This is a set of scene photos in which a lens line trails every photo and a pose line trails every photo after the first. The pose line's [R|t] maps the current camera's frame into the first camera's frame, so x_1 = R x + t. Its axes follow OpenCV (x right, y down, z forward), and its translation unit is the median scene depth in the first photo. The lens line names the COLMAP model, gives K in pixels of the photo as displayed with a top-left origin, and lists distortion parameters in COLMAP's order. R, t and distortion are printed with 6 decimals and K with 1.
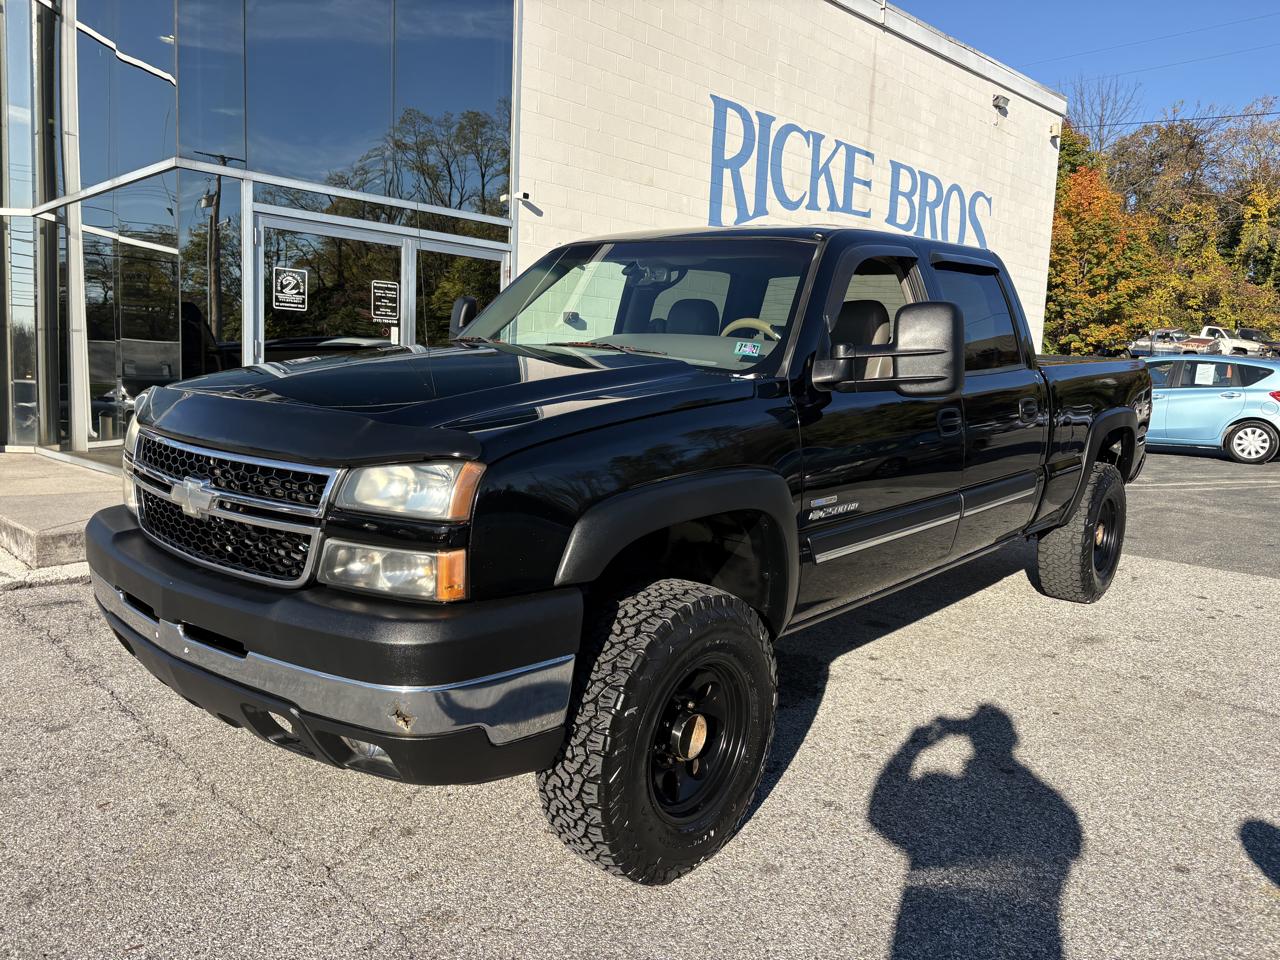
lens RADIAL K [[971.9, 0, 638.7], [0, 971.9, 476.3], [0, 0, 1]] dist [0.028425, -0.018822]
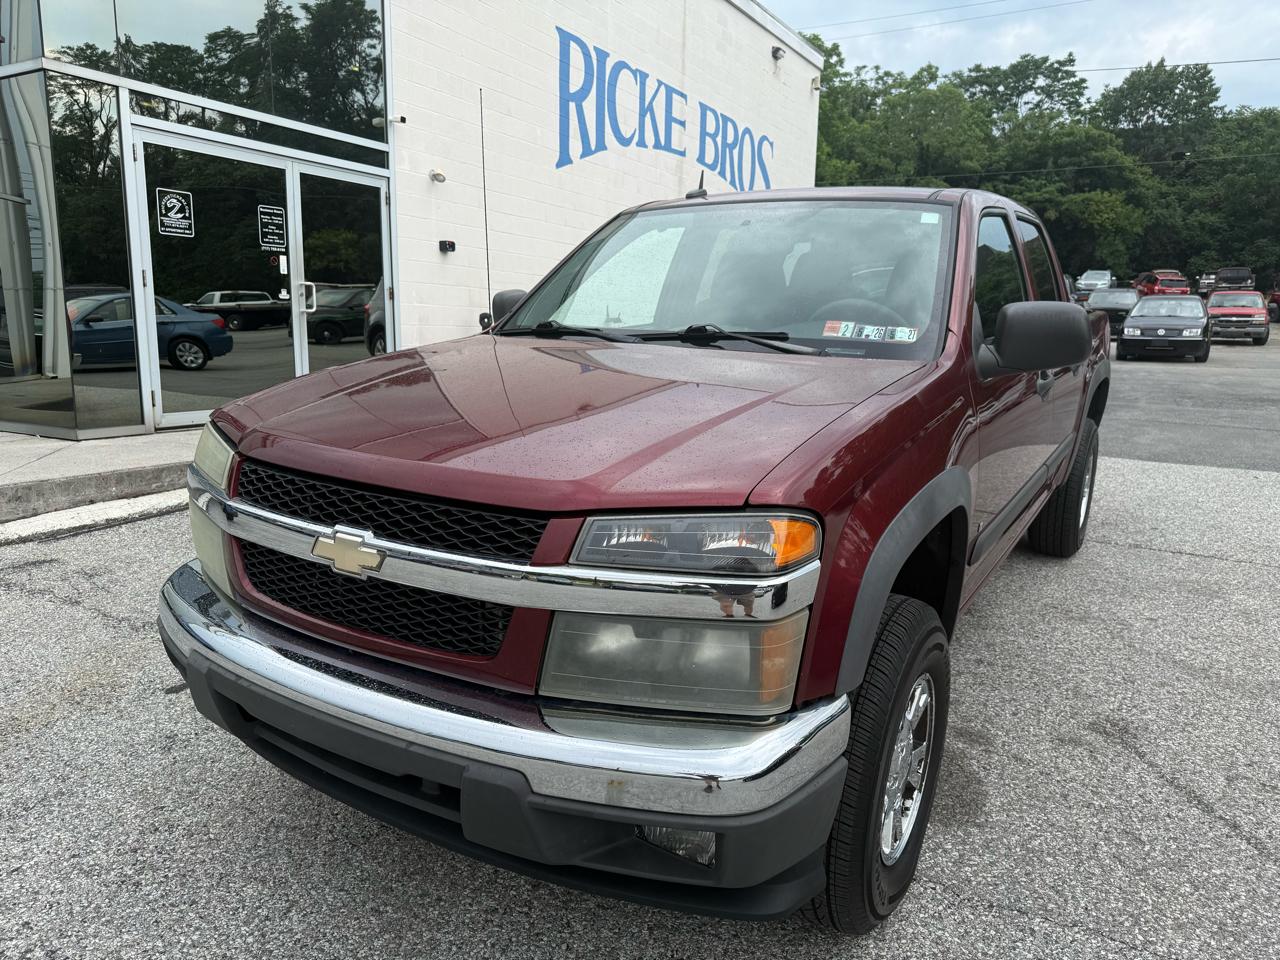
lens RADIAL K [[898.5, 0, 636.9], [0, 898.5, 490.2], [0, 0, 1]] dist [0.030086, -0.037481]
pose [[0.961116, -0.071913, 0.266618, -0.153516], [0.047648, 0.994202, 0.096393, 0.005460], [-0.272004, -0.079940, 0.958970, 0.037395]]
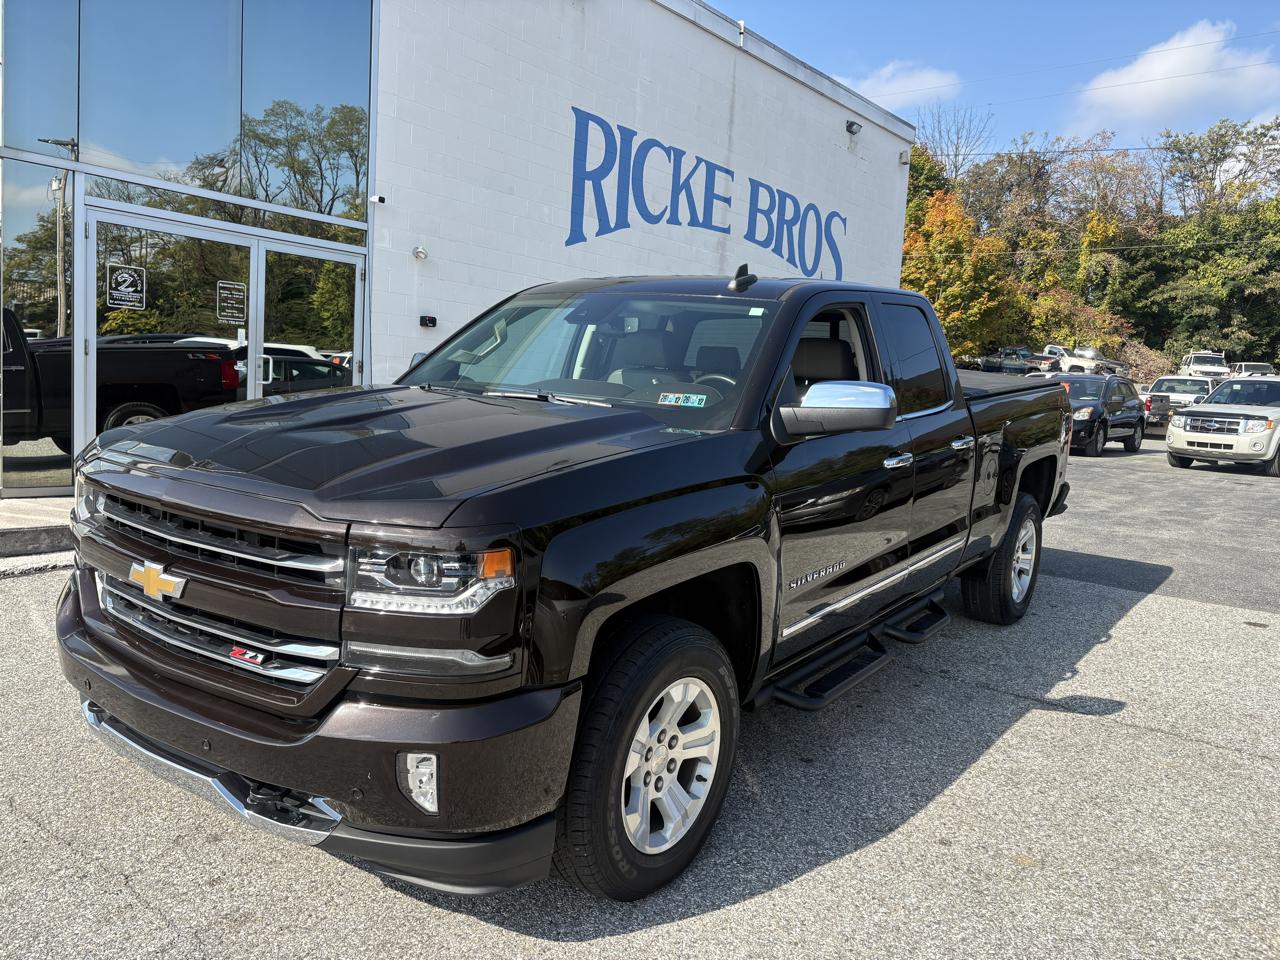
lens RADIAL K [[971.9, 0, 635.0], [0, 971.9, 480.1], [0, 0, 1]] dist [0.028425, -0.018822]
pose [[0.992725, 0.005610, 0.120271, 0.021746], [-0.005301, 0.999982, -0.002891, -0.000781], [-0.120285, 0.002233, 0.992737, -0.015796]]
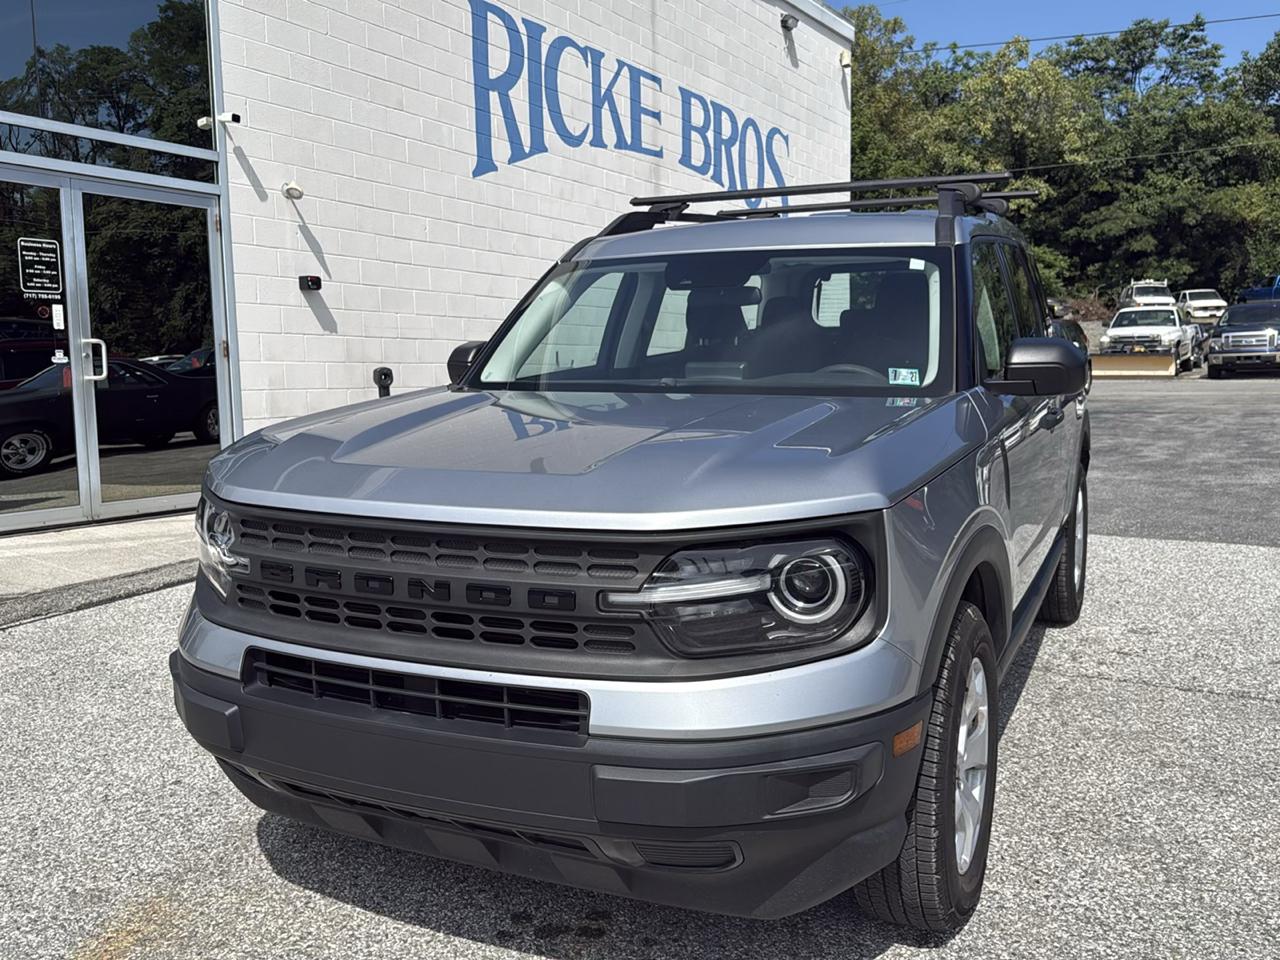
lens RADIAL K [[1135.5, 0, 641.3], [0, 1135.5, 489.3], [0, 0, 1]] dist [0.092034, -0.151463]
pose [[0.967285, -0.083967, 0.239392, -0.050264], [0.083548, 0.996432, 0.011914, 0.002427], [-0.239538, 0.008476, 0.970850, 0.096222]]
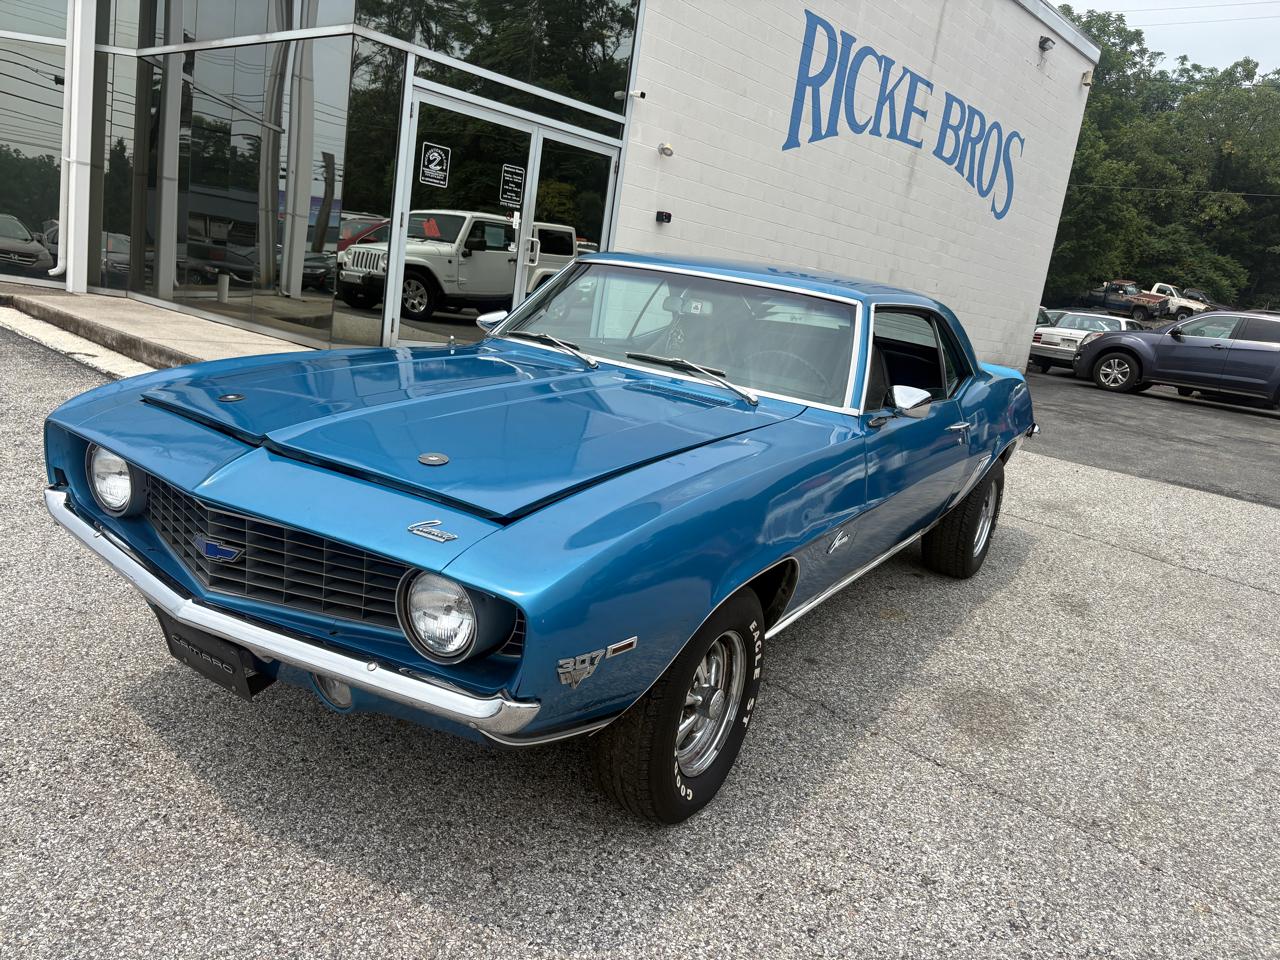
lens RADIAL K [[971.9, 0, 631.0], [0, 971.9, 481.7], [0, 0, 1]] dist [0.028425, -0.018822]
pose [[0.993452, 0.087092, 0.073944, -0.163635], [-0.094327, 0.990429, 0.100764, 0.014891], [-0.064461, -0.107079, 0.992159, -0.067486]]
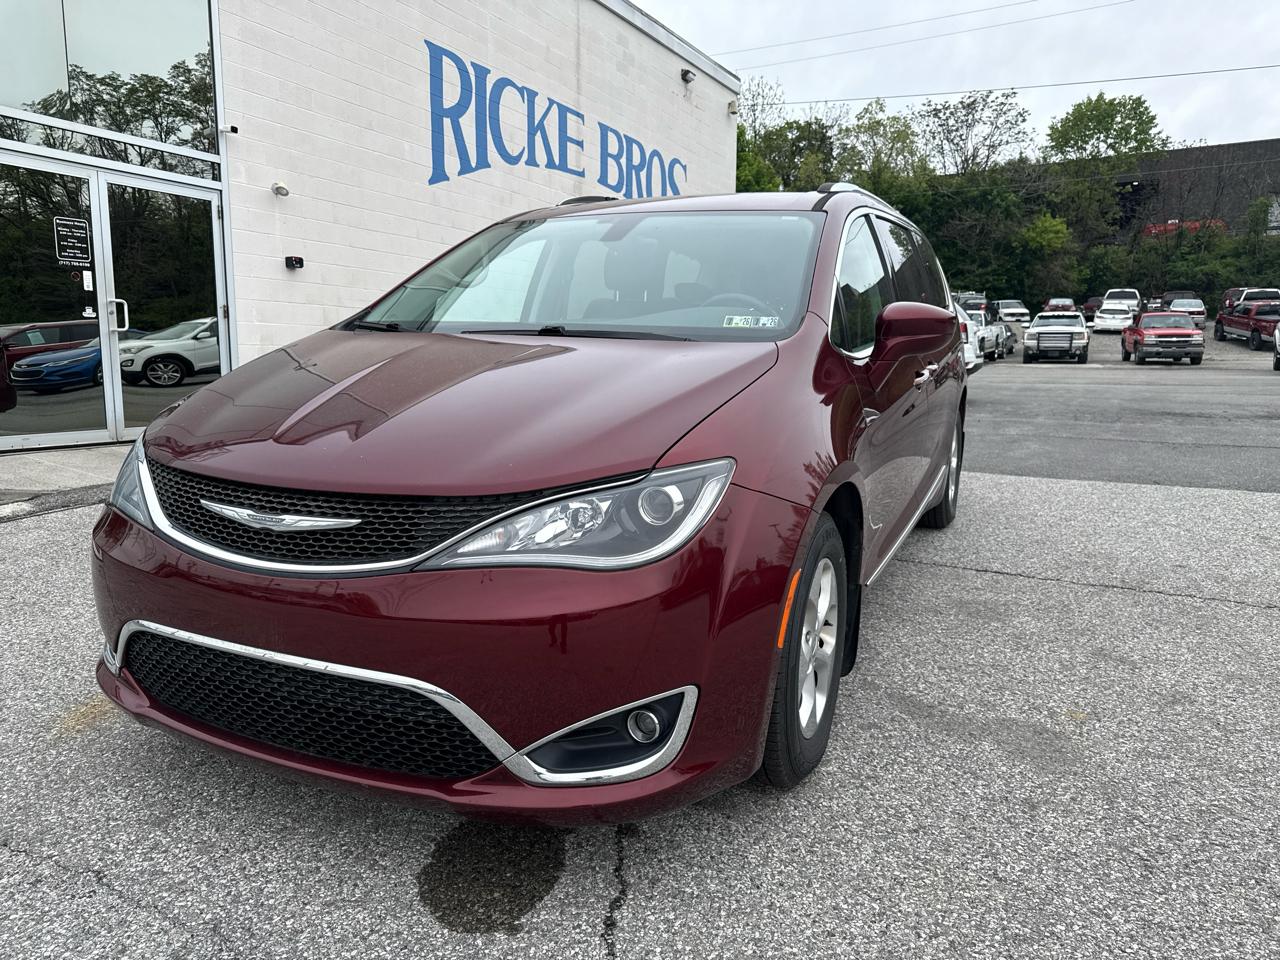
lens RADIAL K [[898.5, 0, 643.1], [0, 898.5, 480.3], [0, 0, 1]] dist [0.030086, -0.037481]
pose [[0.951307, -0.076618, 0.298570, -0.027270], [0.063808, 0.996584, 0.052434, 0.022681], [-0.301567, -0.030830, 0.952946, 0.055233]]
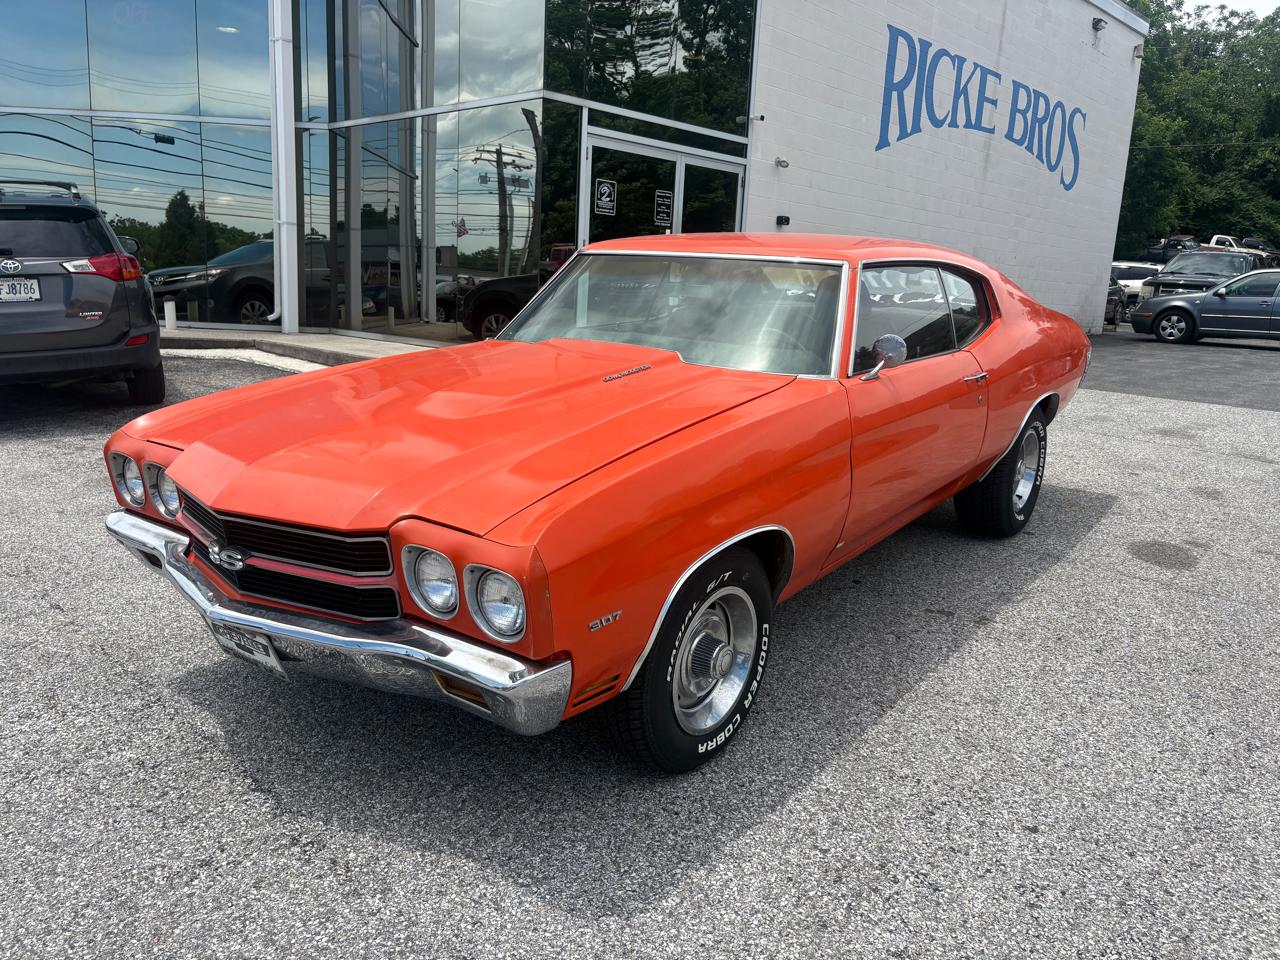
lens RADIAL K [[971.9, 0, 634.3], [0, 971.9, 480.5], [0, 0, 1]] dist [0.028425, -0.018822]
pose [[0.999764, 0.005764, 0.020925, -0.286095], [-0.007813, 0.995039, 0.099183, 0.036224], [-0.020249, -0.099323, 0.994849, -0.224536]]
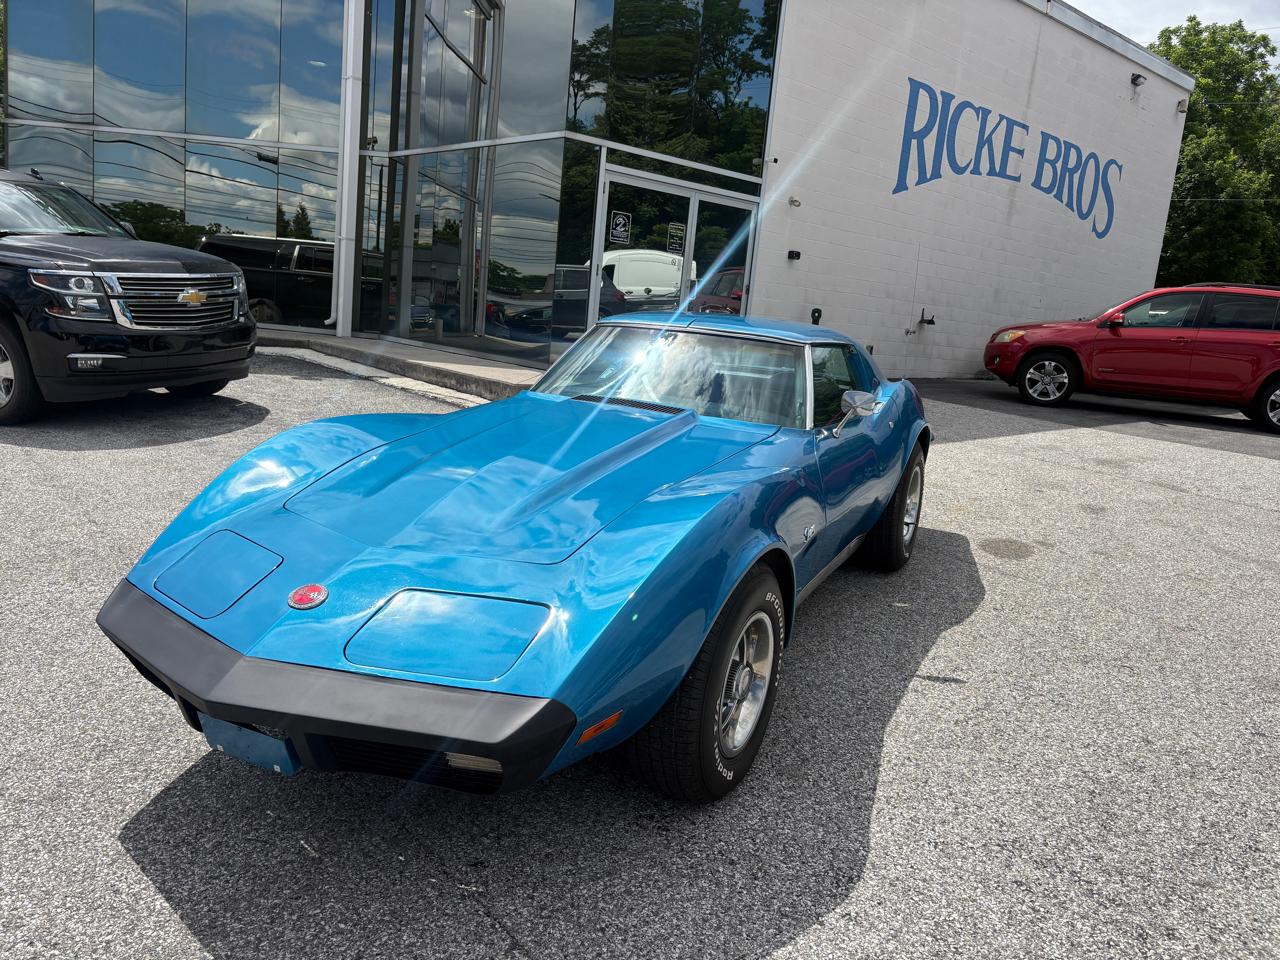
lens RADIAL K [[971.9, 0, 635.4], [0, 971.9, 479.5], [0, 0, 1]] dist [0.028425, -0.018822]
pose [[0.996329, 0.065580, -0.055019, -0.196369], [-0.061490, 0.995435, 0.072997, 0.051526], [0.059555, -0.069346, 0.995813, -0.329034]]
